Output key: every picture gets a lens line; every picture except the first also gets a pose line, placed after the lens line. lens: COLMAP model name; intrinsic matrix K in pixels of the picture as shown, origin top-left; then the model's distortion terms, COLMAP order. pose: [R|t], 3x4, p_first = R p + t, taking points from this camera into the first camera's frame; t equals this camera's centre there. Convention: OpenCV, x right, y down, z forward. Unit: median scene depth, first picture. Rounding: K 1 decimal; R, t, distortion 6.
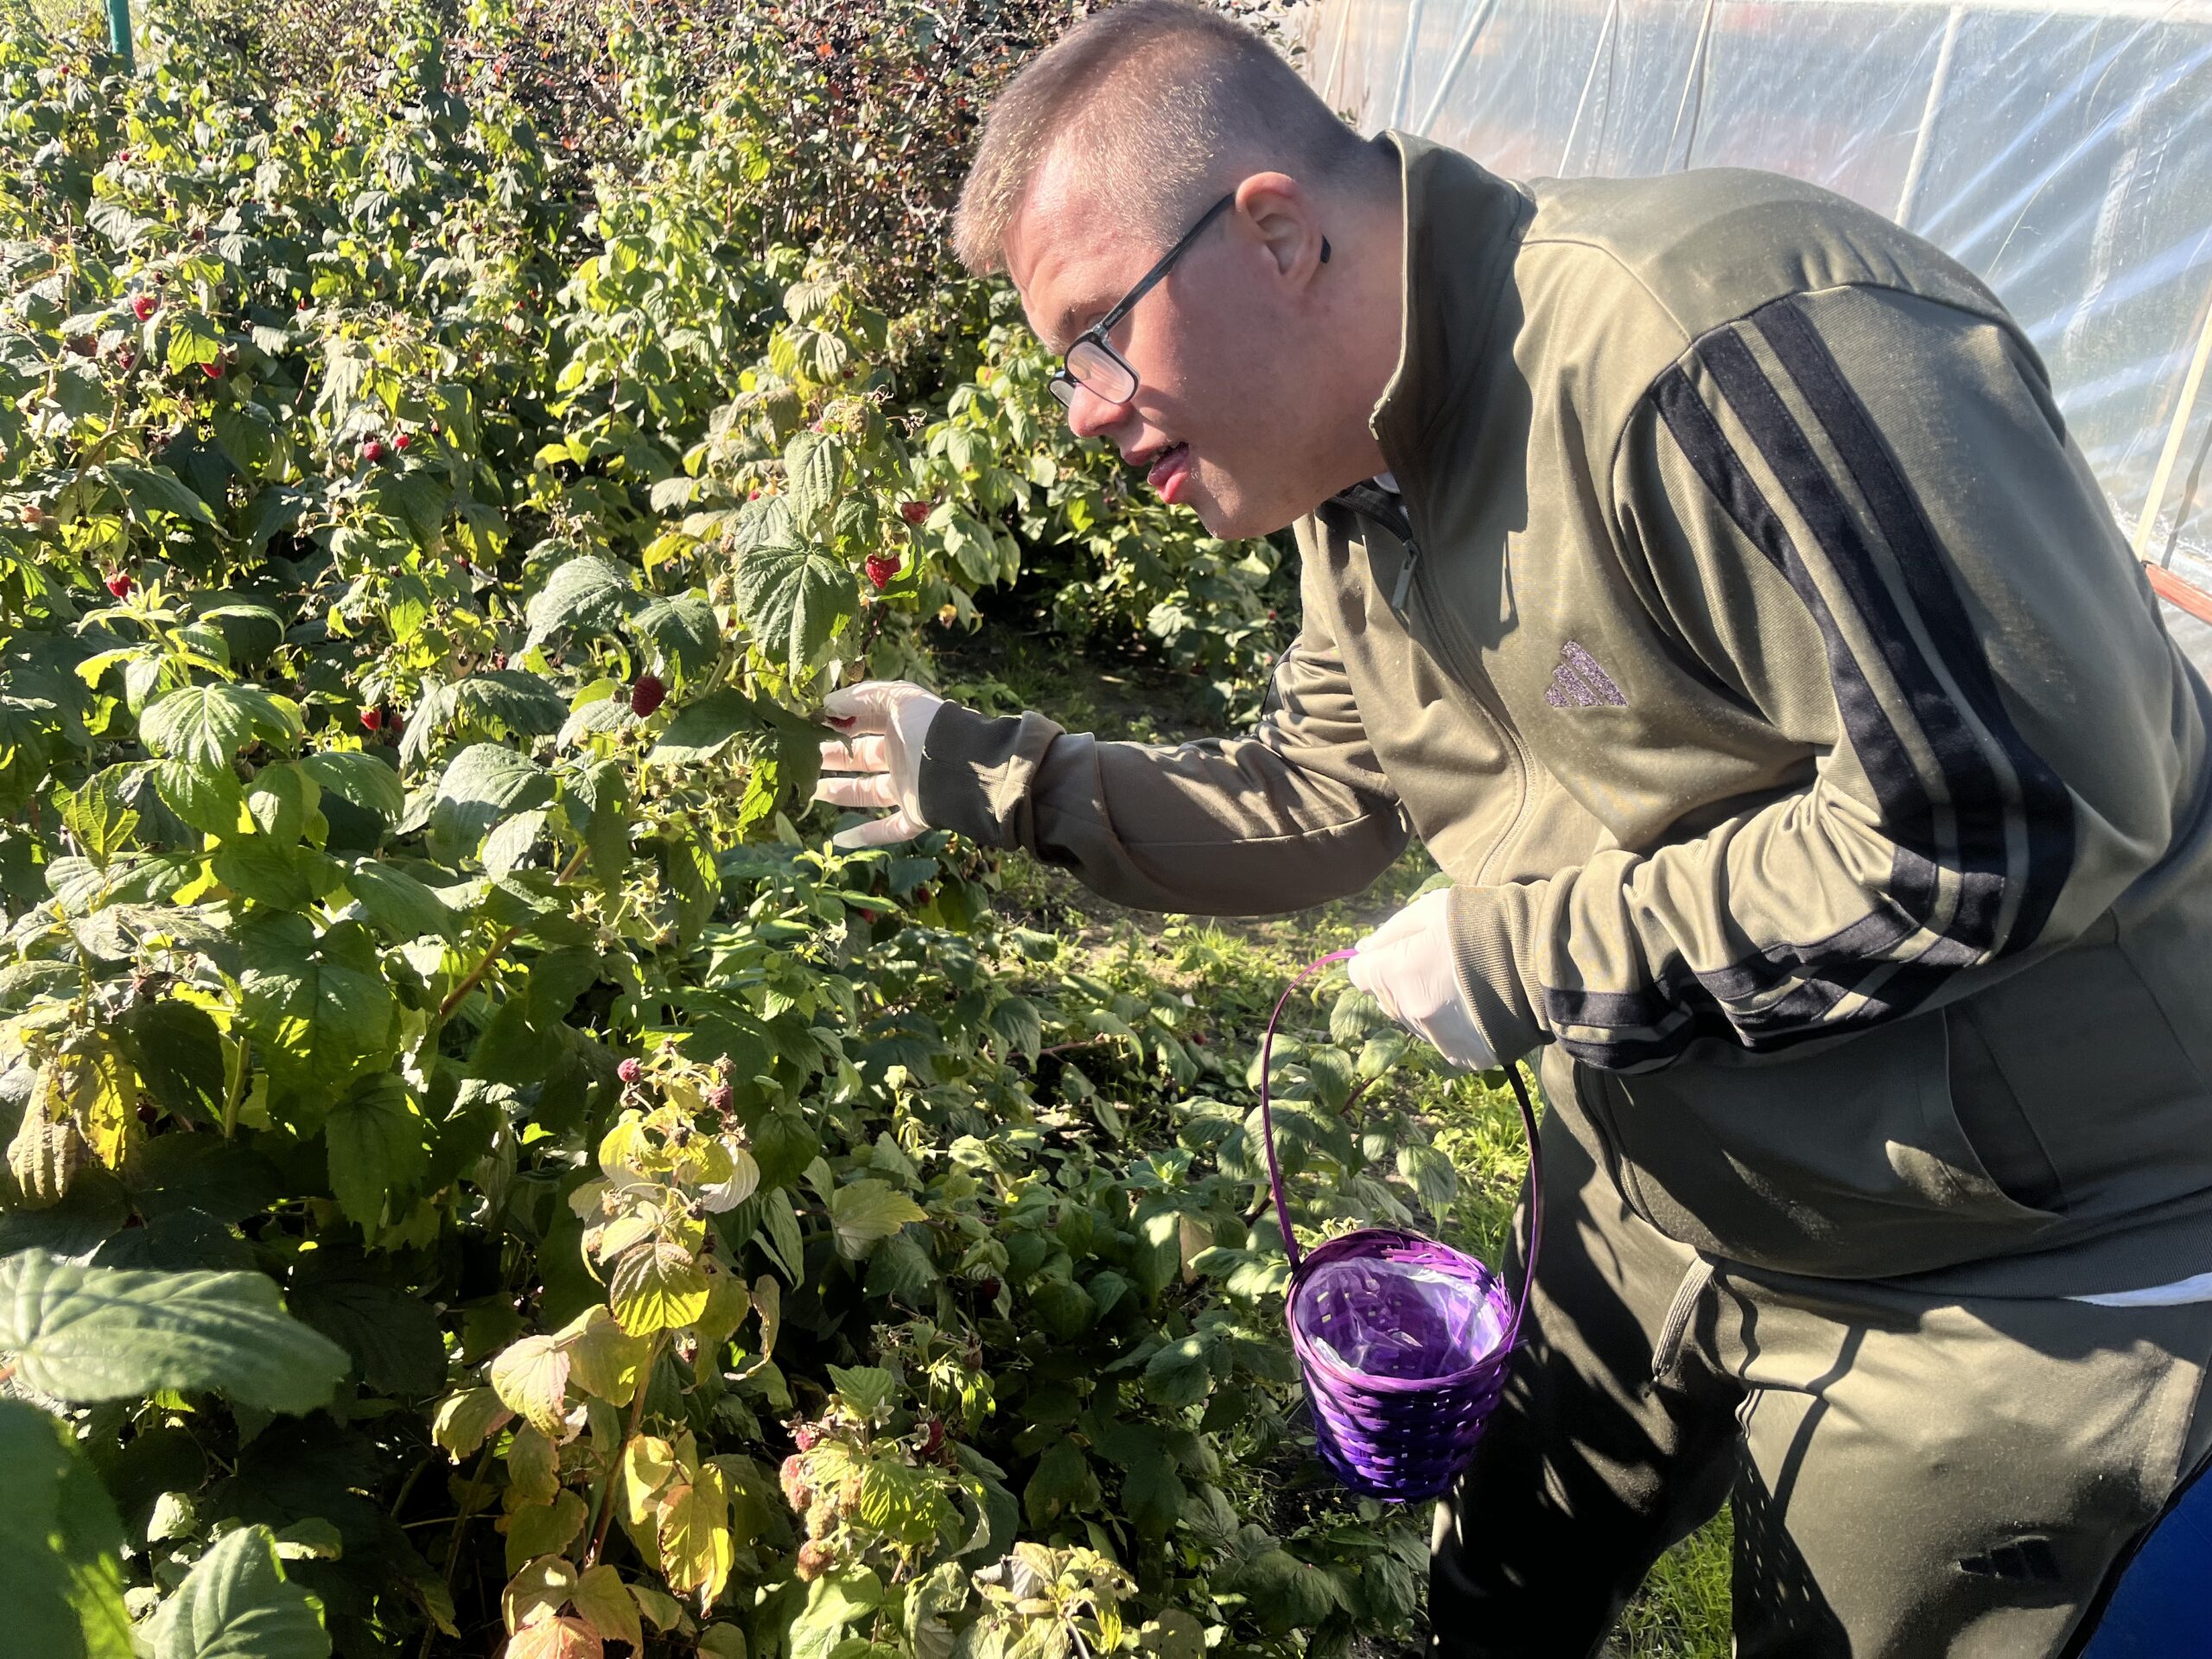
lens RADIAL K [[1619.8, 0, 1106.0], [0, 1619.8, 829.5], [0, 0, 1]] dist [0.006787, 0.001533]
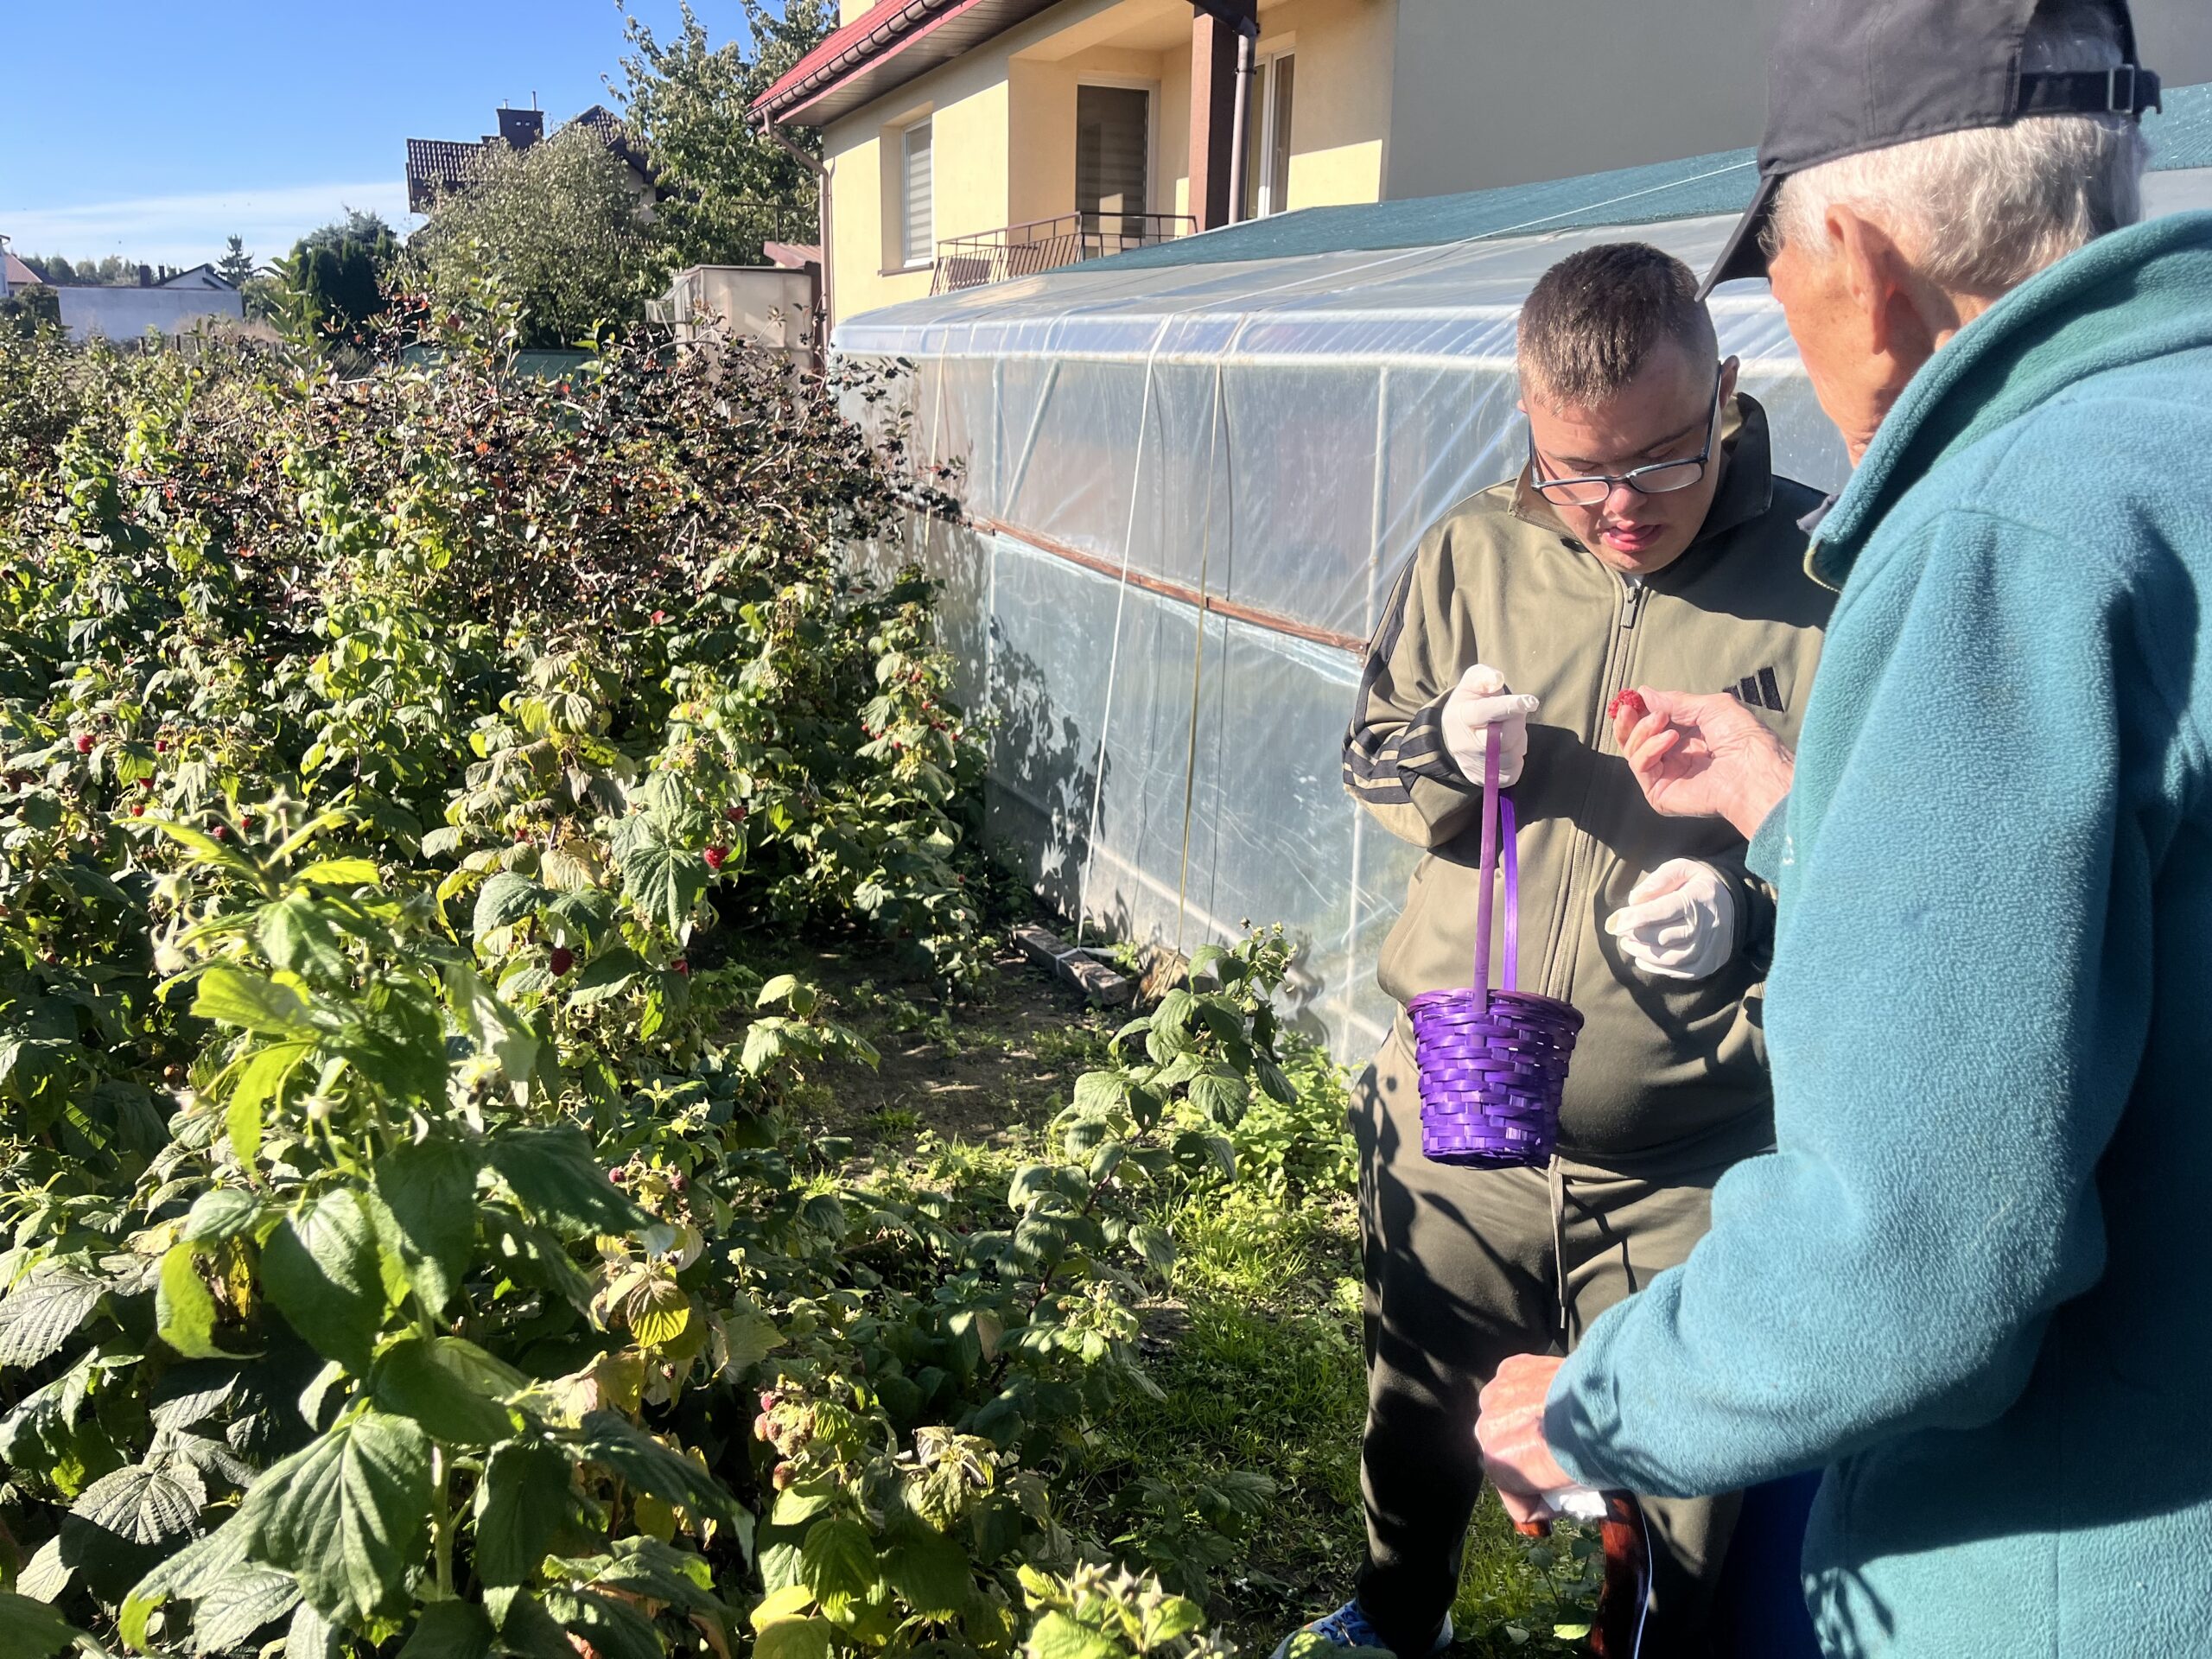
lens RADIAL K [[1619.8, 0, 1106.0], [0, 1619.8, 829.5], [0, 0, 1]] dist [0.006787, 0.001533]
pose [[0.969882, -0.139852, 0.199426, -0.024058], [0.172782, 0.972109, -0.158589, 0.035638], [-0.171684, 0.188270, 0.966995, -0.145057]]
